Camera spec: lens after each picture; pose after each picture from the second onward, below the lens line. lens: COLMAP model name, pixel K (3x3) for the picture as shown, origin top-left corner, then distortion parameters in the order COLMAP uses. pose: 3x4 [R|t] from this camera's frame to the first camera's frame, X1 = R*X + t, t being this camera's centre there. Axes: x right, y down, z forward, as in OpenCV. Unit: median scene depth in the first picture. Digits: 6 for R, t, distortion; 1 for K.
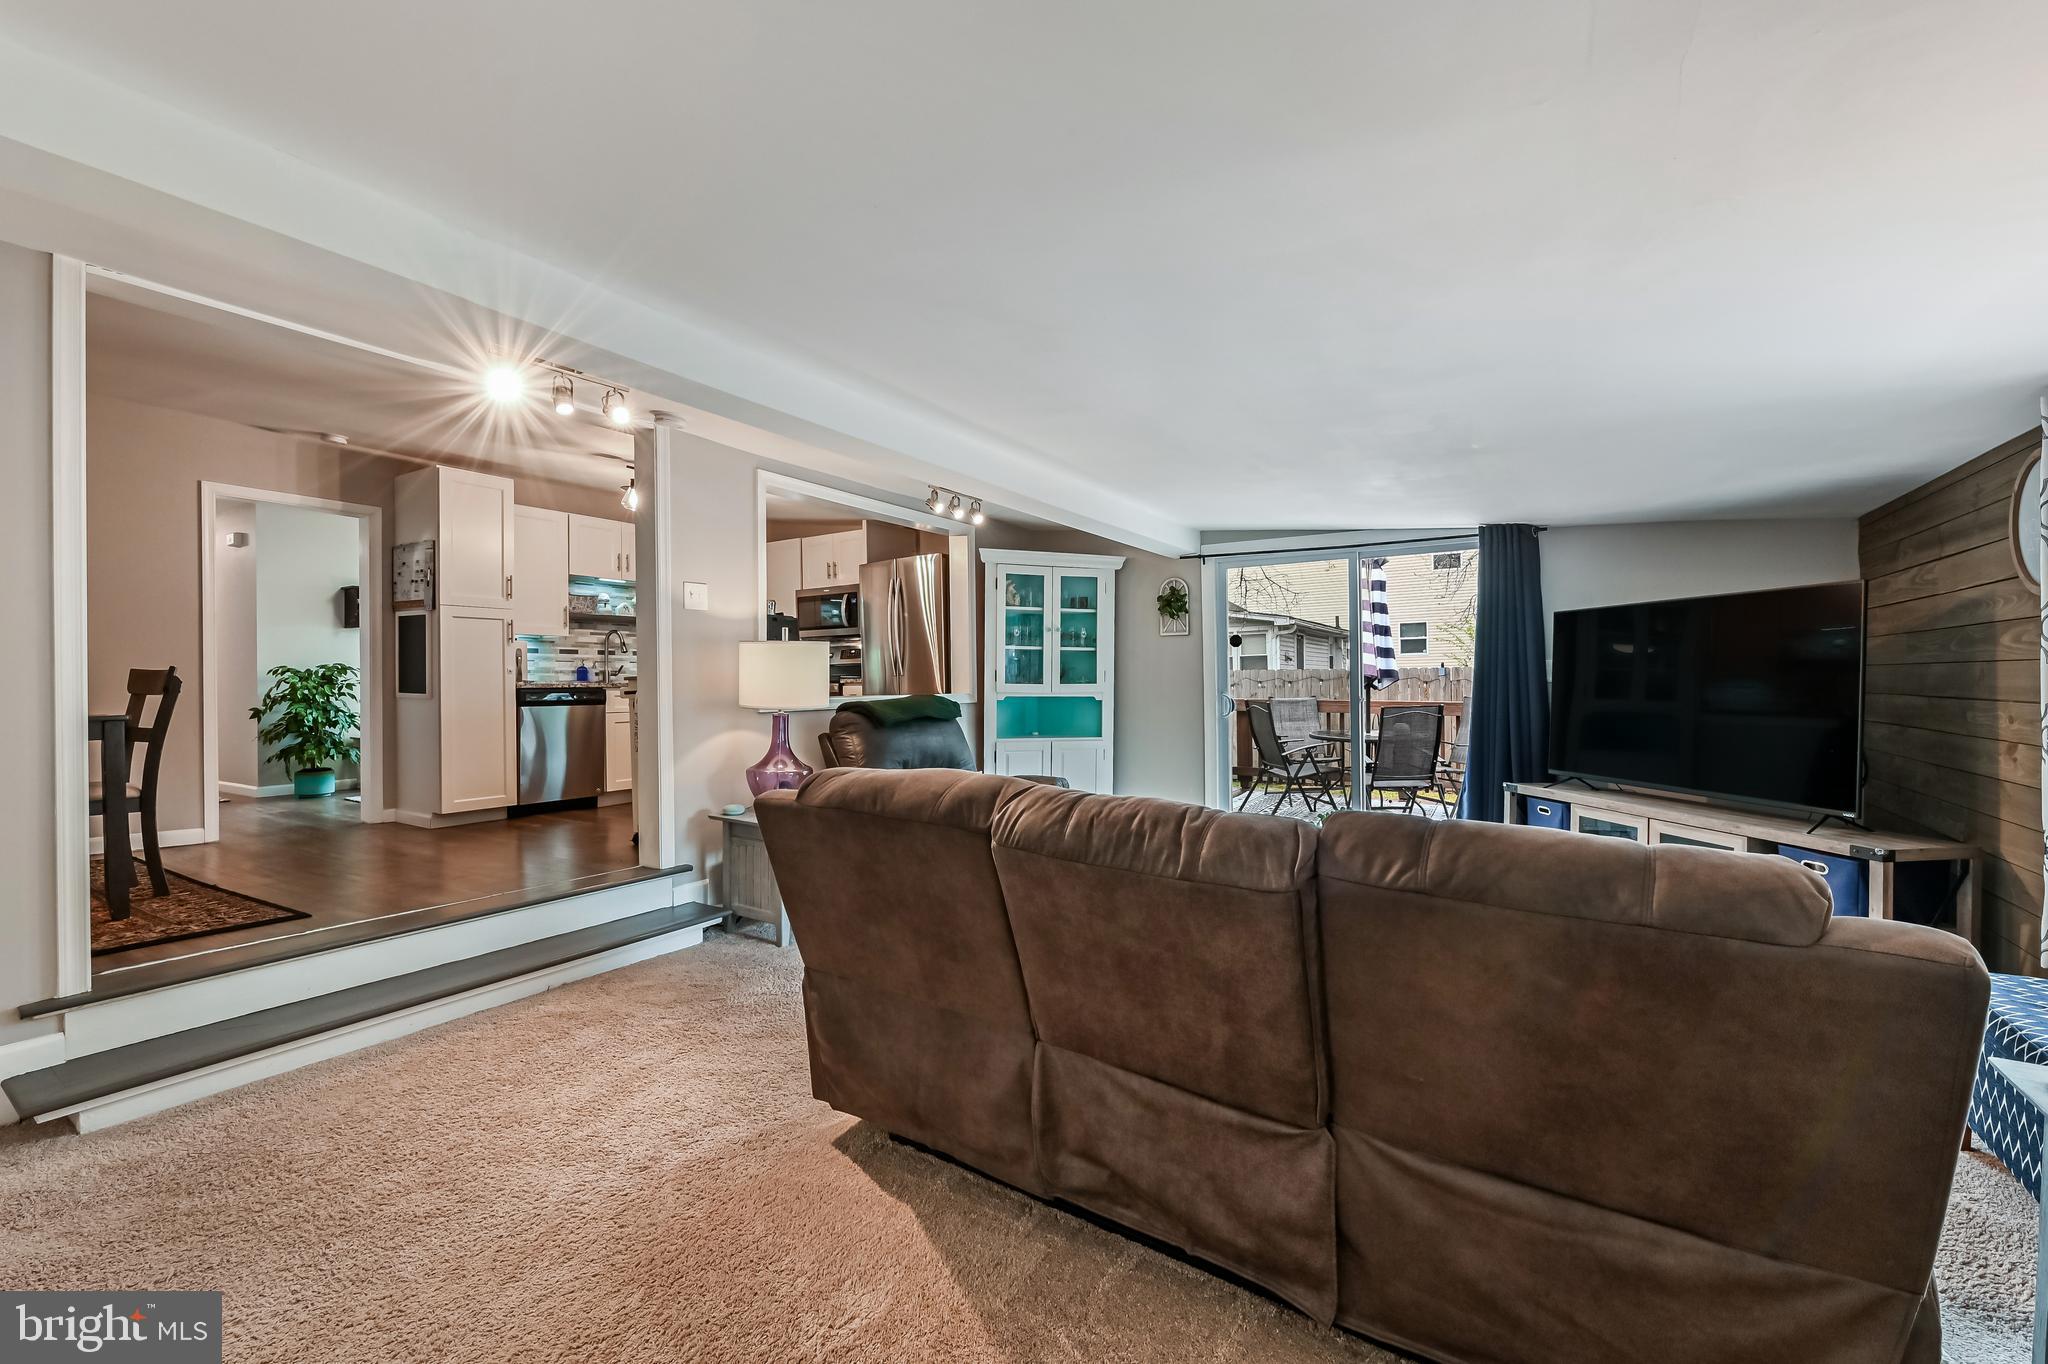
lens RADIAL K [[845.2, 0, 1031.1], [0, 845.2, 684.8], [0, 0, 1]] dist [-0.008397, -0.000172]
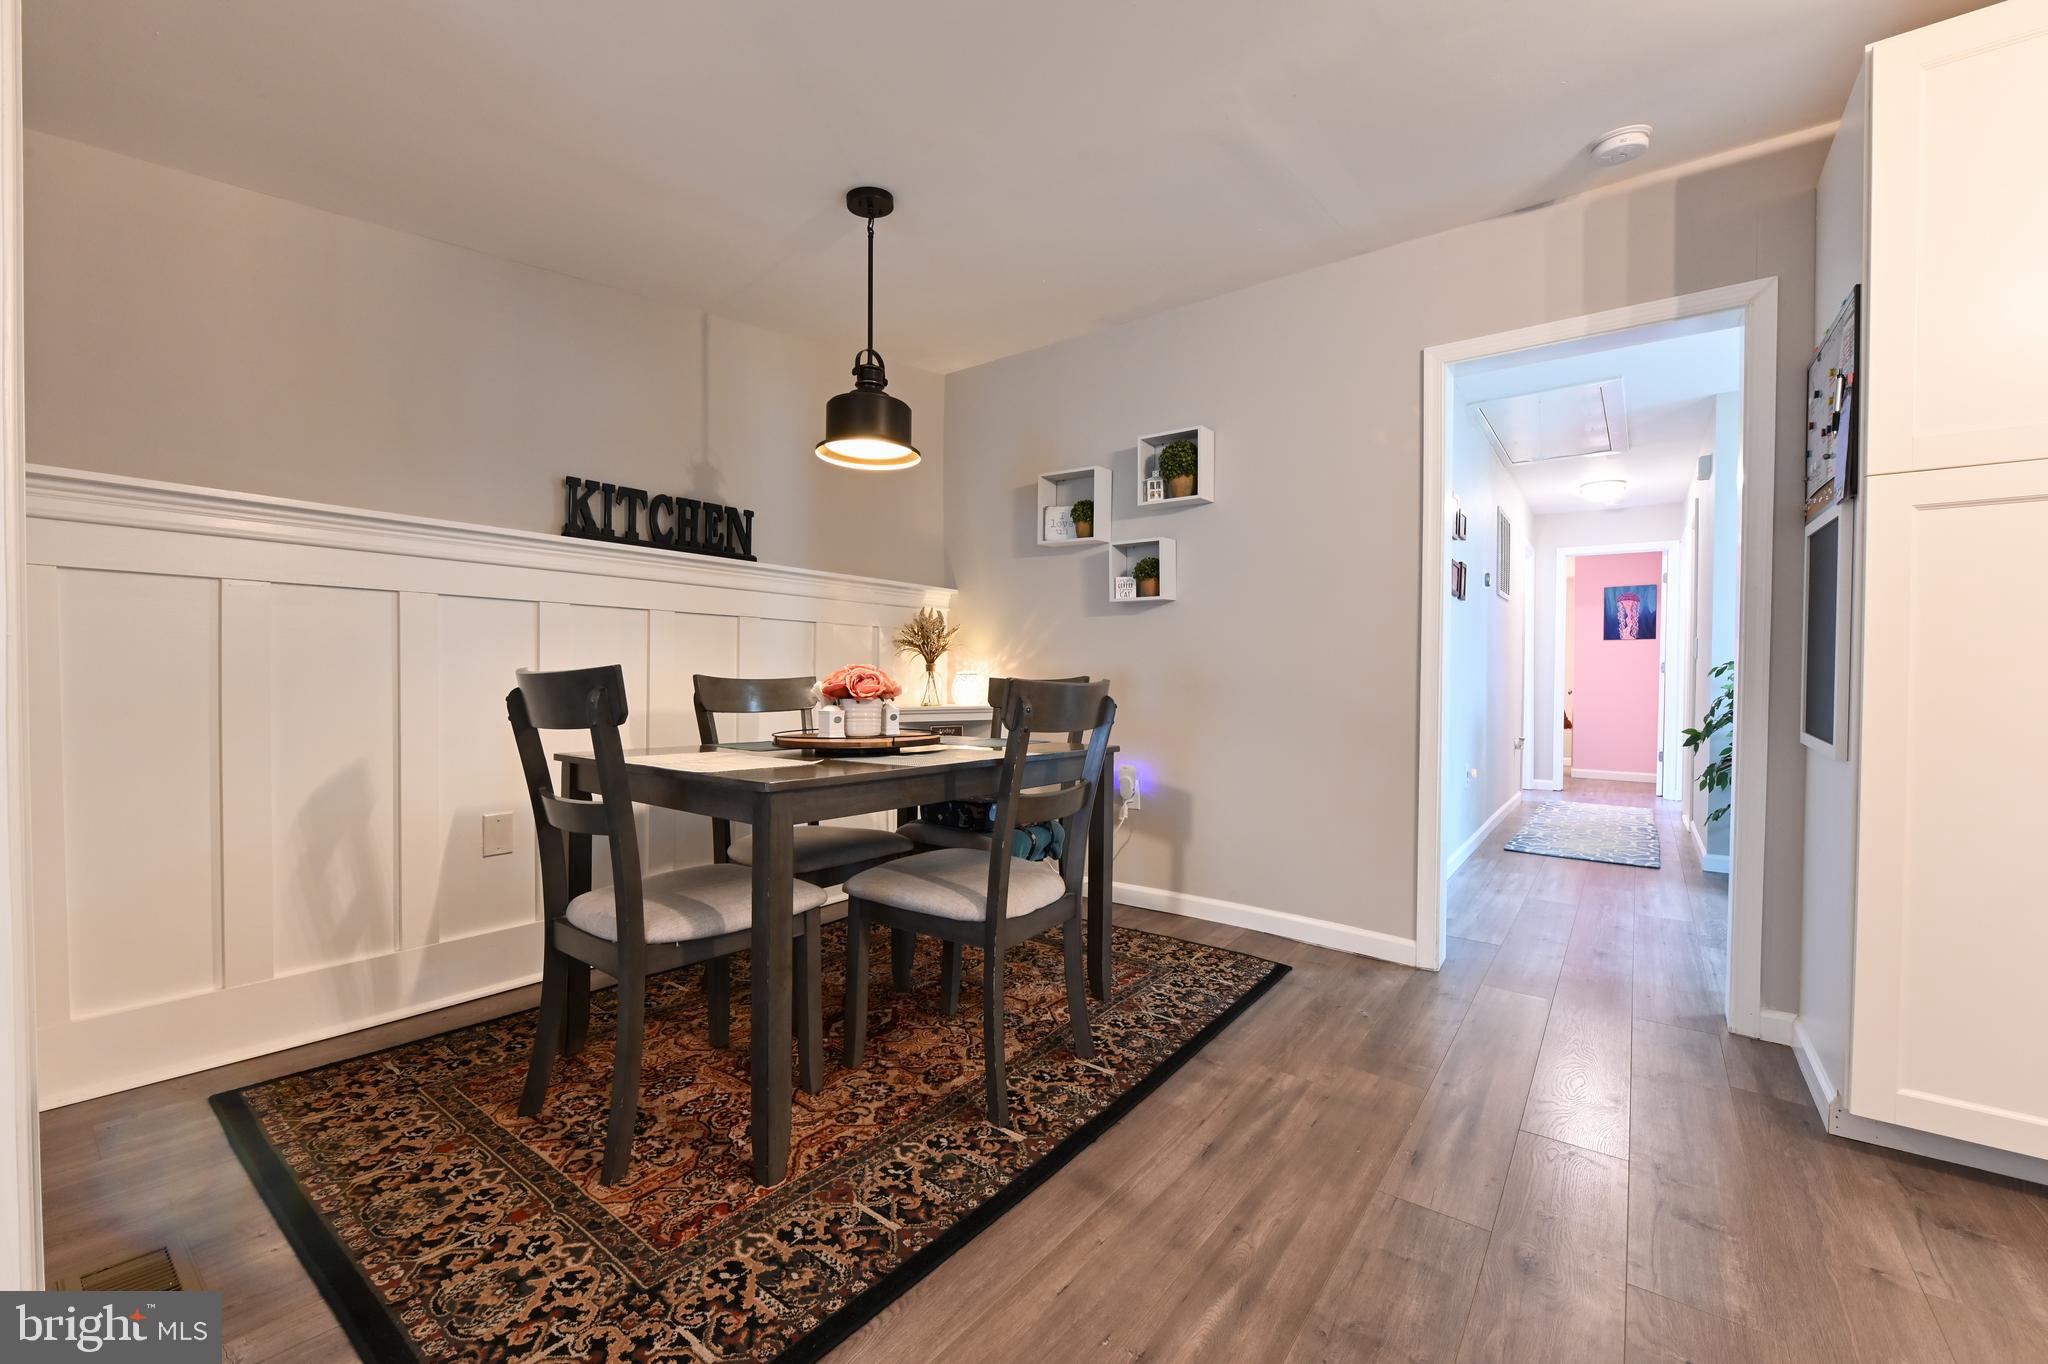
lens RADIAL K [[810.5, 0, 1027.0], [0, 810.5, 688.6], [0, 0, 1]] dist [-0.009332, -0.000399]
pose [[-0.085577, 0.027316, -0.995957, -0.291609], [-0.006919, 0.999584, 0.028010, -0.015713], [0.996308, 0.009288, -0.085352, 0.561227]]
